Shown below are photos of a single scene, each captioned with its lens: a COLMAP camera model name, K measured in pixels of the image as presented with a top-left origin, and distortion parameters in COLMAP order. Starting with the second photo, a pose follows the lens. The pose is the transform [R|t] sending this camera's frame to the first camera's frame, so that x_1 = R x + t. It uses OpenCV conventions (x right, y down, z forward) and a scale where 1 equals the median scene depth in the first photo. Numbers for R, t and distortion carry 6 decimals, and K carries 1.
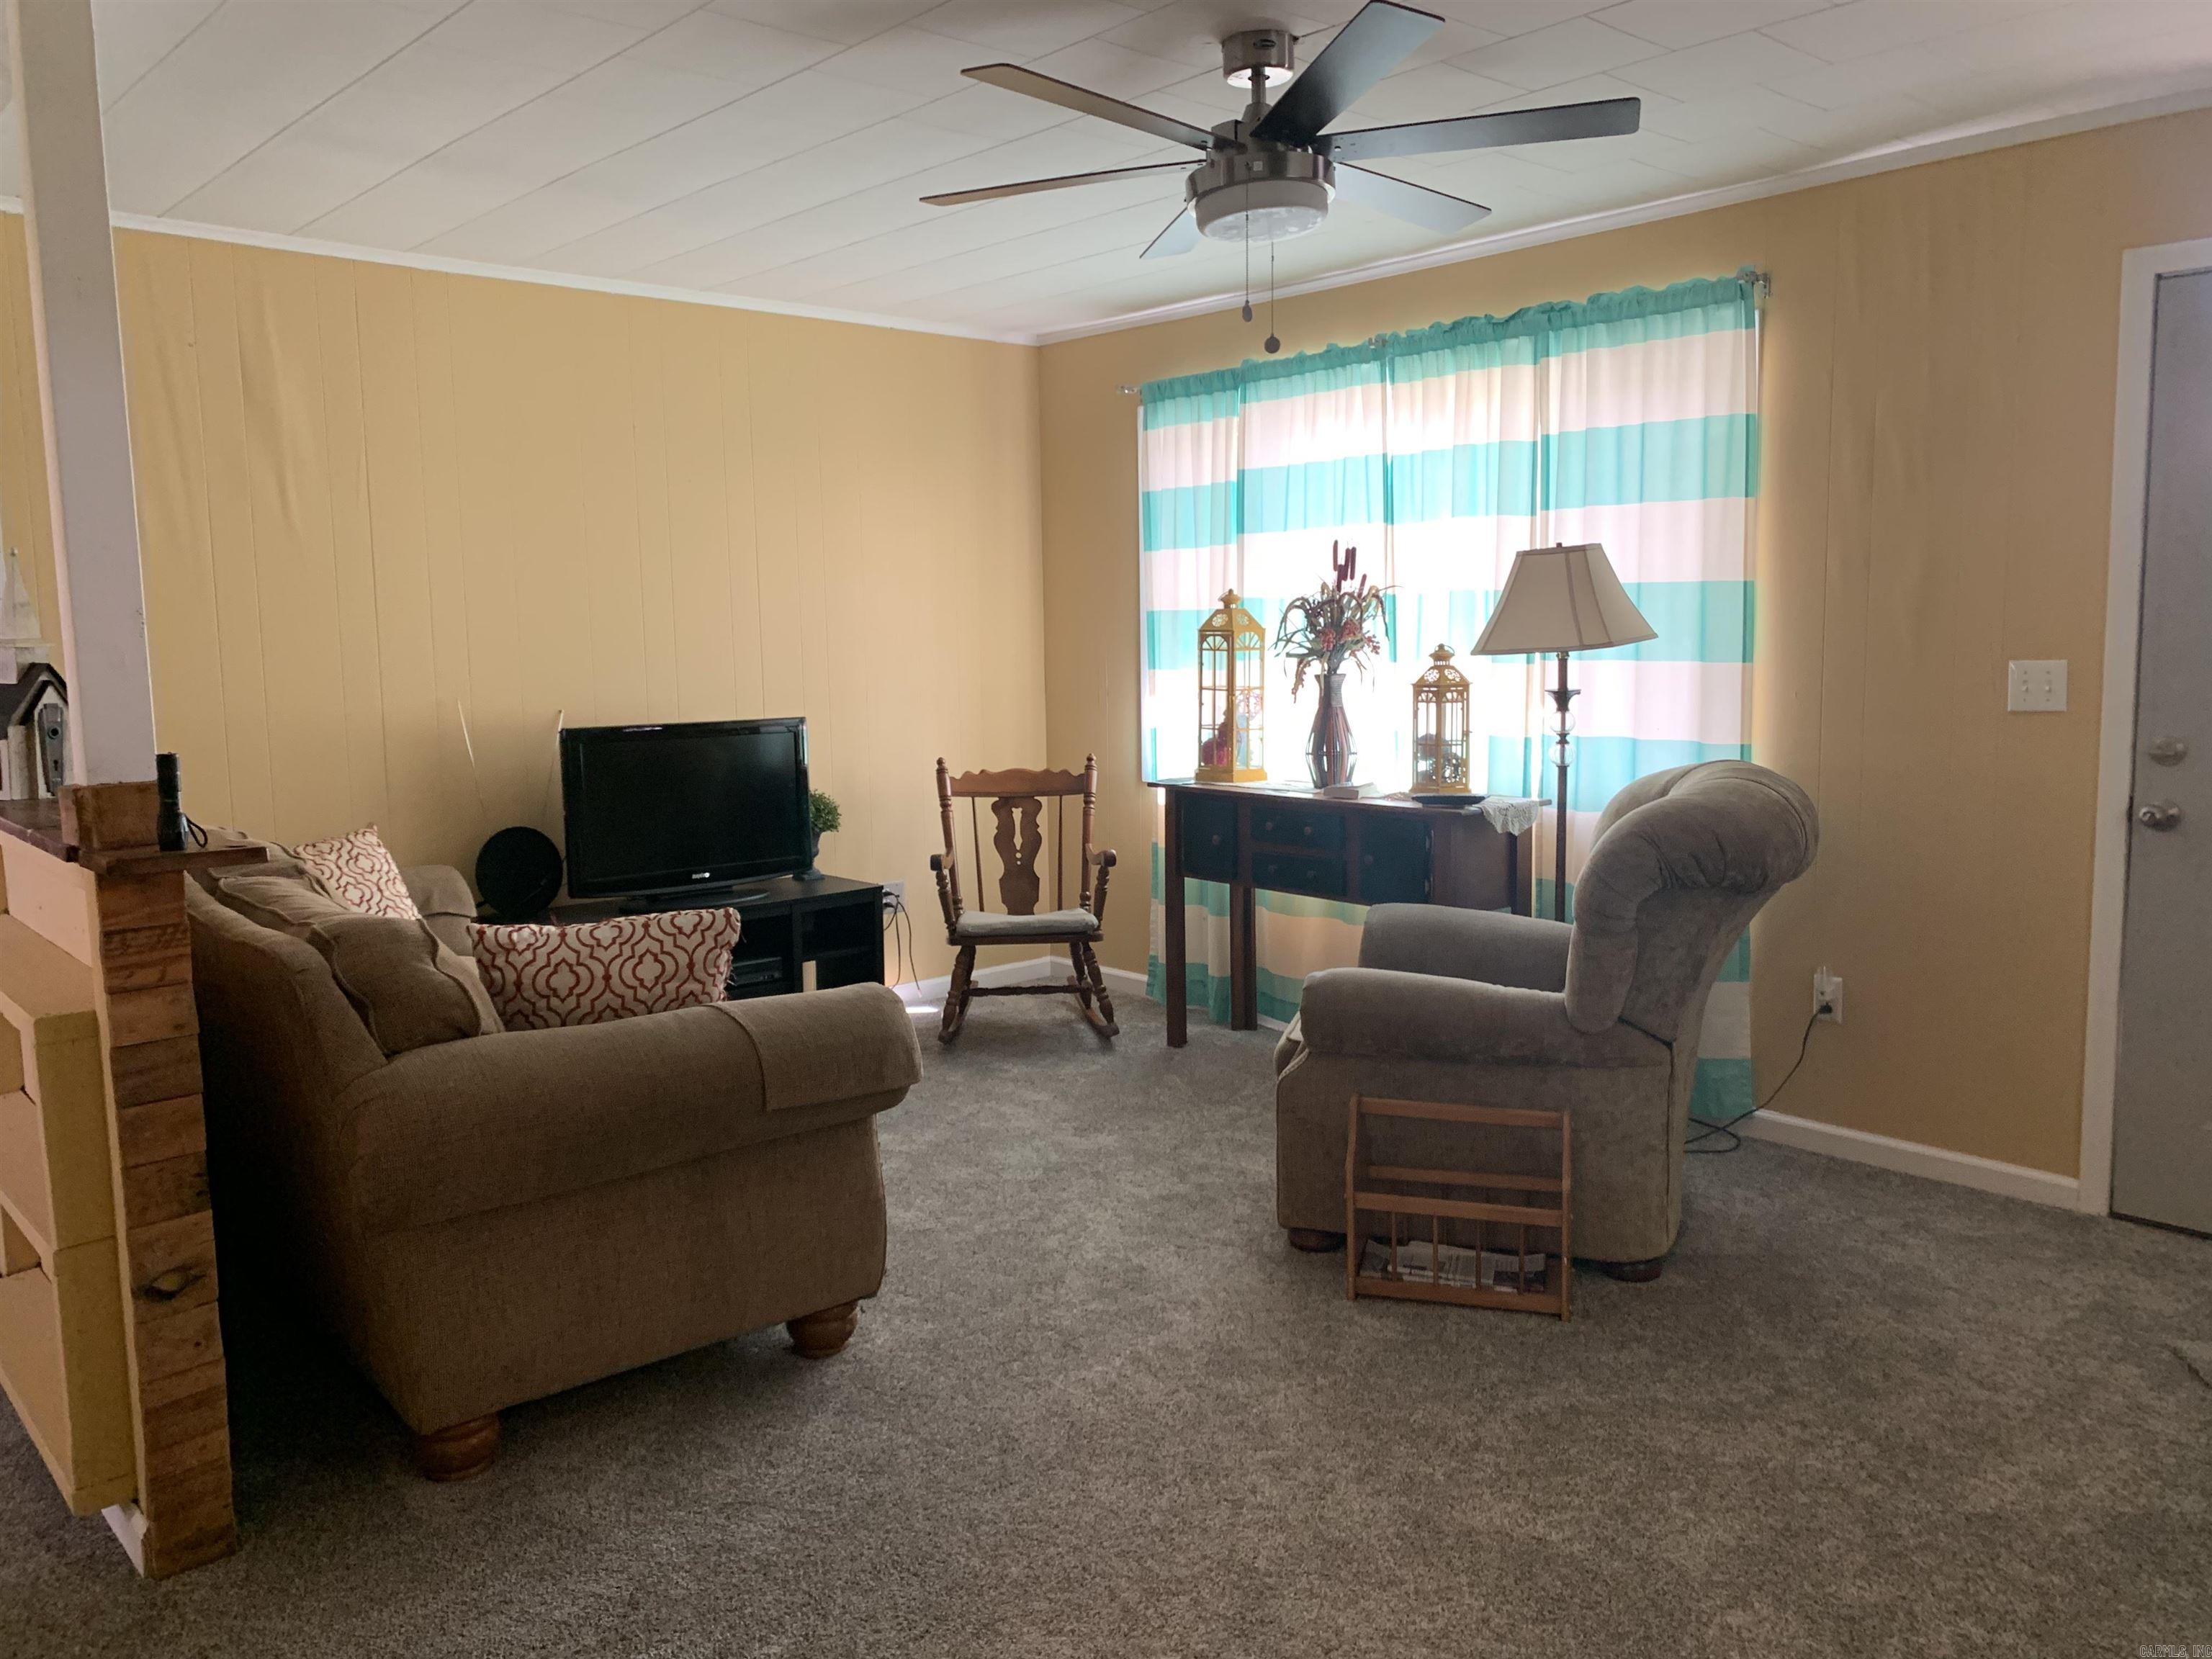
lens RADIAL K [[1693.8, 0, 1107.5], [0, 1693.8, 828.0], [0, 0, 1]] dist [0.021179, -0.017551]
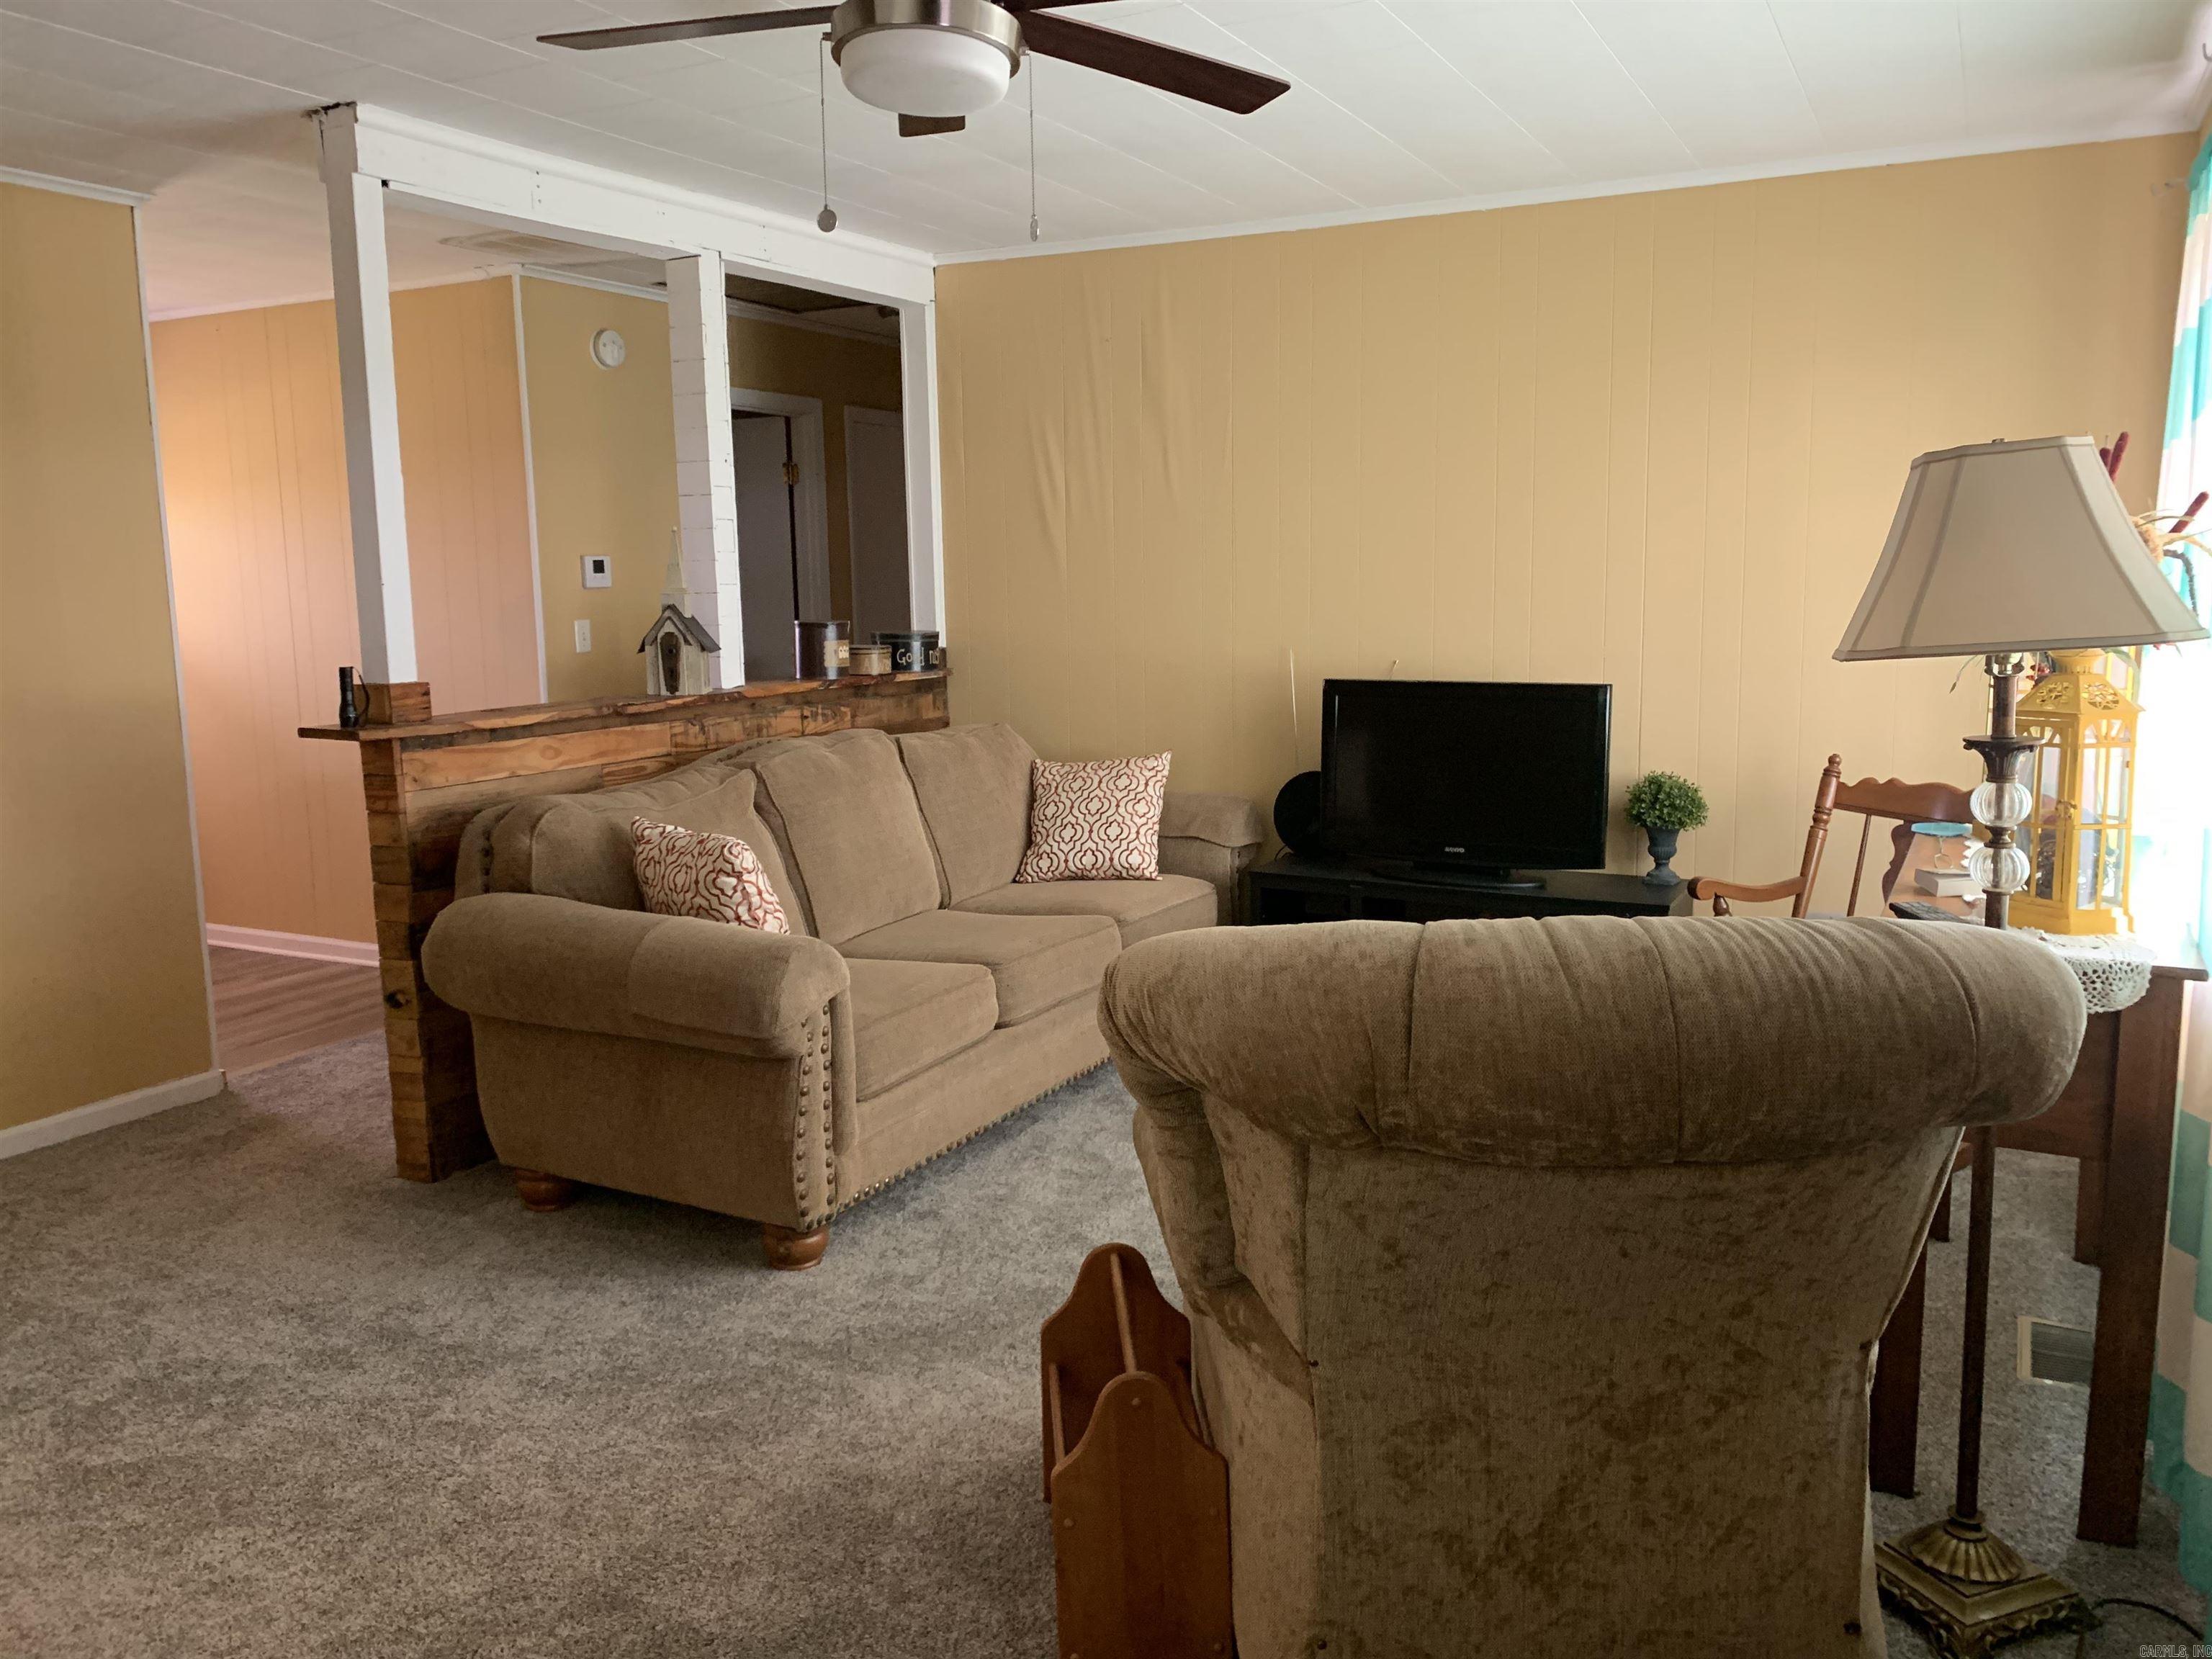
lens RADIAL K [[1693.8, 0, 1107.6], [0, 1693.8, 822.4], [0, 0, 1]] dist [0.021179, -0.017551]
pose [[0.348065, 0.151288, -0.925183, 0.506676], [-0.107635, 0.986815, 0.120873, -0.071606], [0.931271, 0.057510, 0.359759, 0.465358]]
